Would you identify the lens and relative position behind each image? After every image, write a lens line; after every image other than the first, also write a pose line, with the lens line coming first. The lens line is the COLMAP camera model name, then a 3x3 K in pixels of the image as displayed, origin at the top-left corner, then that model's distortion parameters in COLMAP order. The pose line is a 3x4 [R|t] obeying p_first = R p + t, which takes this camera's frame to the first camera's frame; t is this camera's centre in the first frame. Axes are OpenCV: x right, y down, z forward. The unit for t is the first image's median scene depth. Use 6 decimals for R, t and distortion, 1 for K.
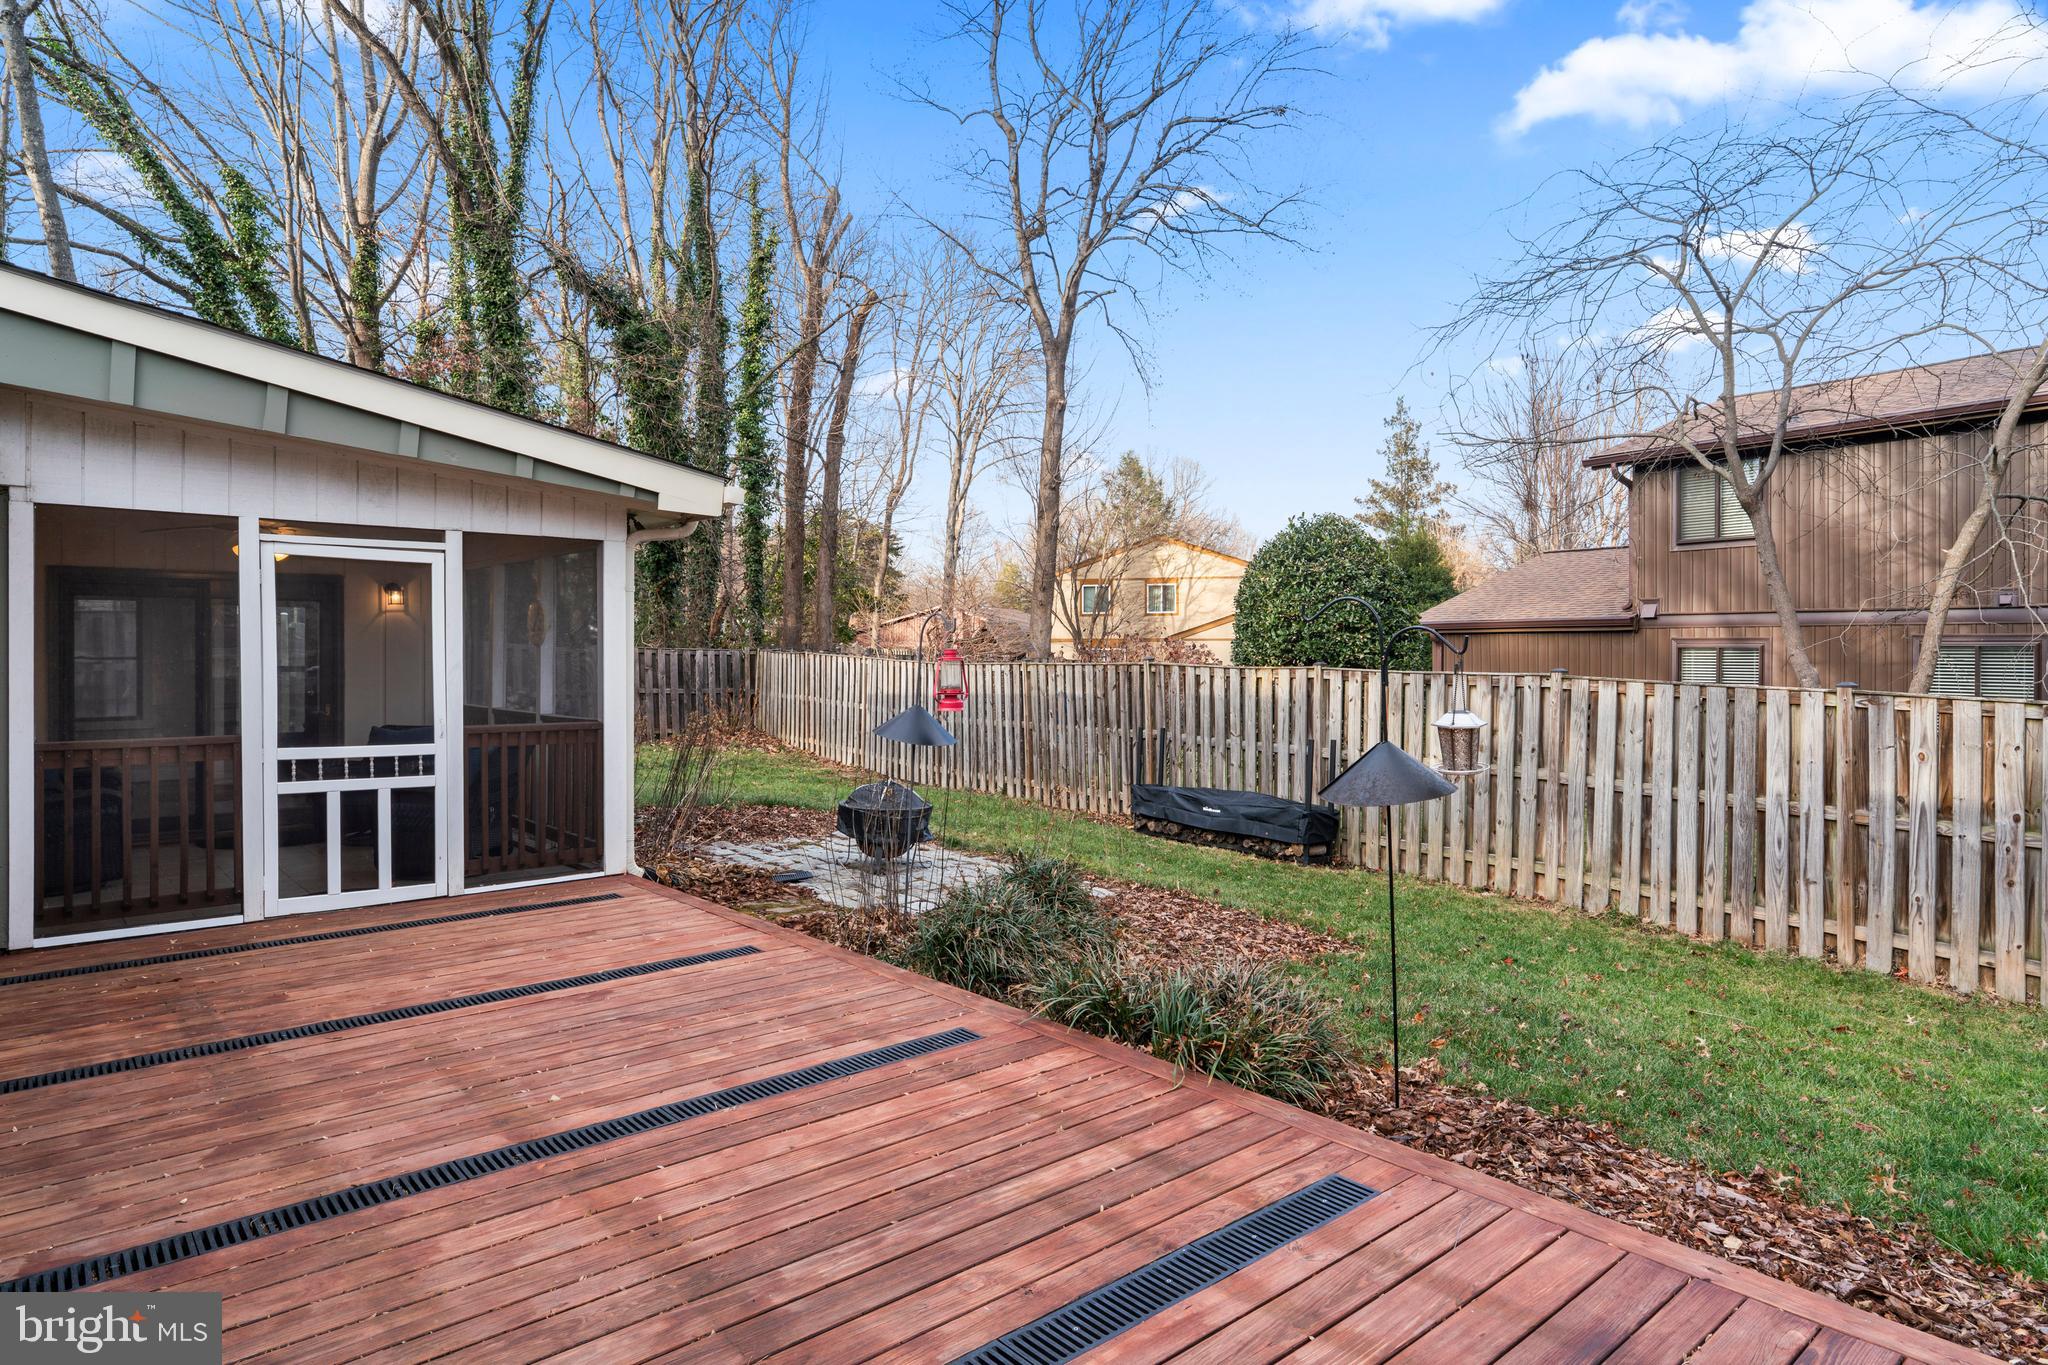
lens RADIAL K [[1159.6, 0, 1023.2], [0, 1159.6, 658.6], [0, 0, 1]] dist [-0.002163, -0.000709]
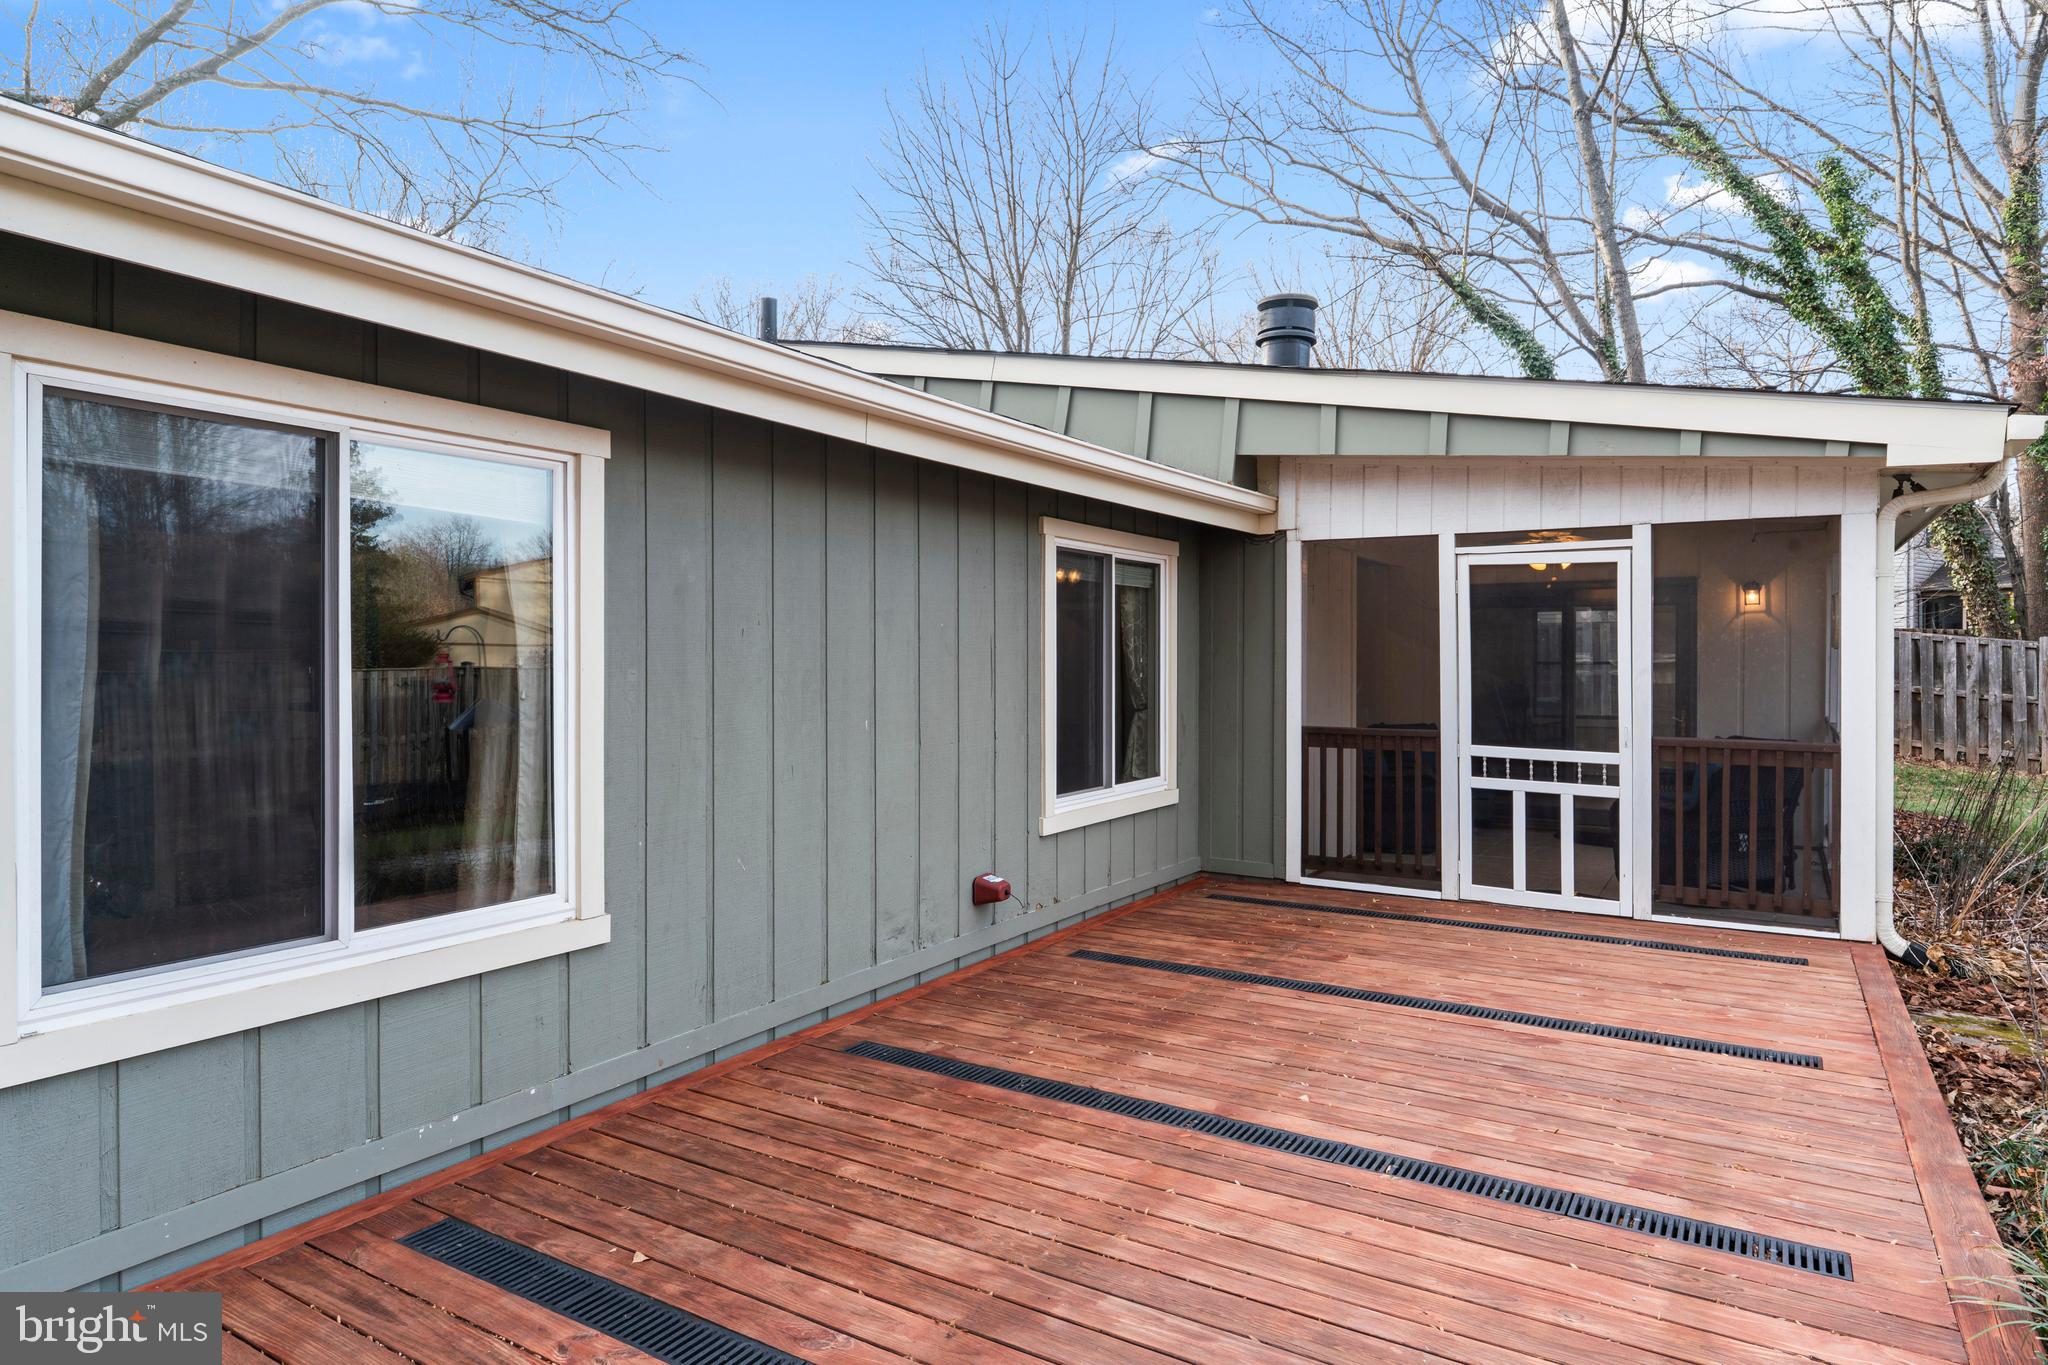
lens RADIAL K [[1198.4, 0, 1022.3], [0, 1198.4, 668.5], [0, 0, 1]] dist [-0.001170, 0.001574]
pose [[0.299587, 0.008608, -0.954030, 0.383102], [-0.006179, 0.999956, 0.007082, 0.000952], [0.954049, 0.003773, 0.299627, 0.341956]]
